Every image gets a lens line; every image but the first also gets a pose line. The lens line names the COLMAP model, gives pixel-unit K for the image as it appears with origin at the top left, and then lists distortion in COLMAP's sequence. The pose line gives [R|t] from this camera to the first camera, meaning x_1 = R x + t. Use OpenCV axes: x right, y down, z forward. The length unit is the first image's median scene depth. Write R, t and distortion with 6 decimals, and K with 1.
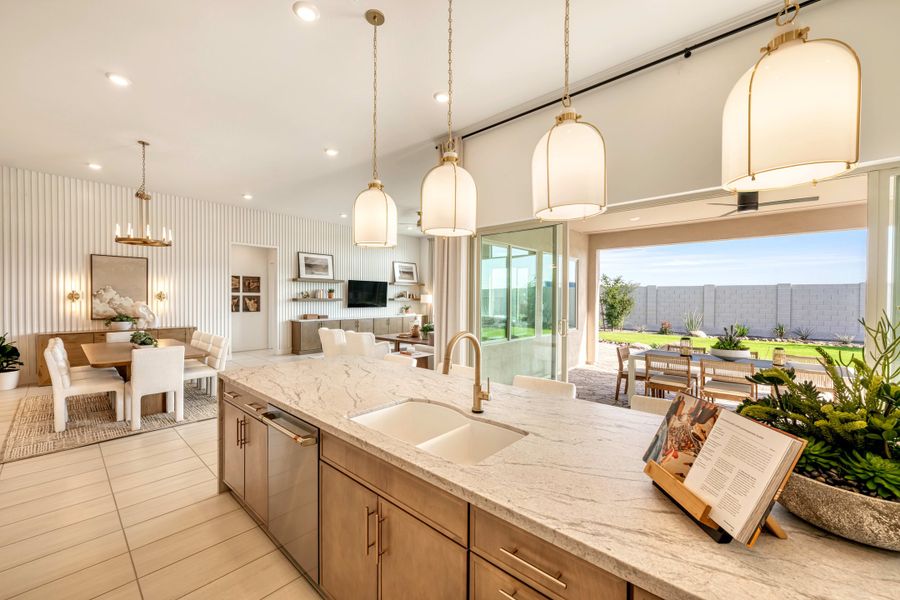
lens RADIAL K [[363.9, 0, 451.0], [0, 363.9, 302.6], [0, 0, 1]] dist [0.001664, 0.000722]
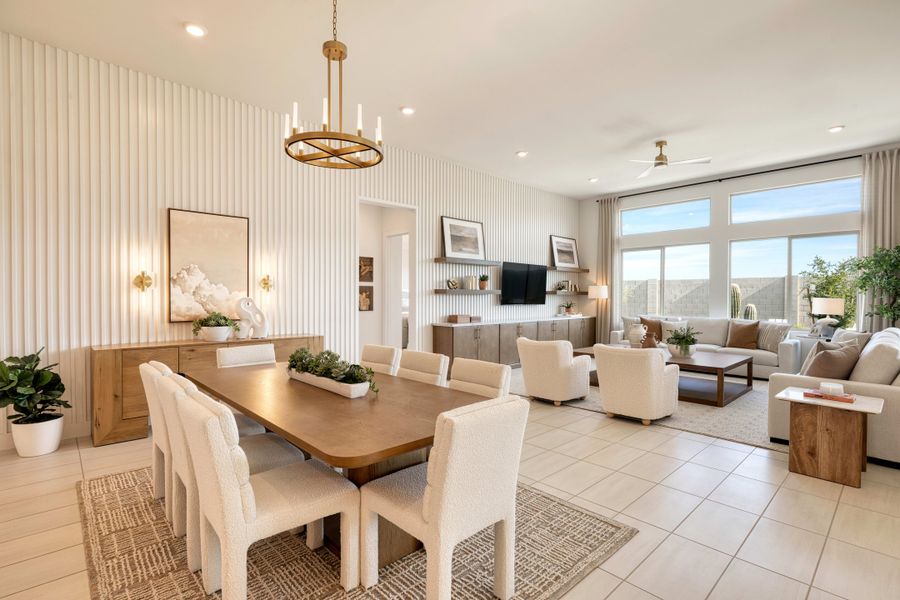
lens RADIAL K [[429.5, 0, 443.7], [0, 429.5, 302.5], [0, 0, 1]] dist [0.003330, -0.001170]
pose [[0.996399, -0.001277, -0.084783, -0.355096], [0.001211, 0.999999, -0.000837, 0.011311], [0.084784, 0.000731, 0.996399, 0.259440]]
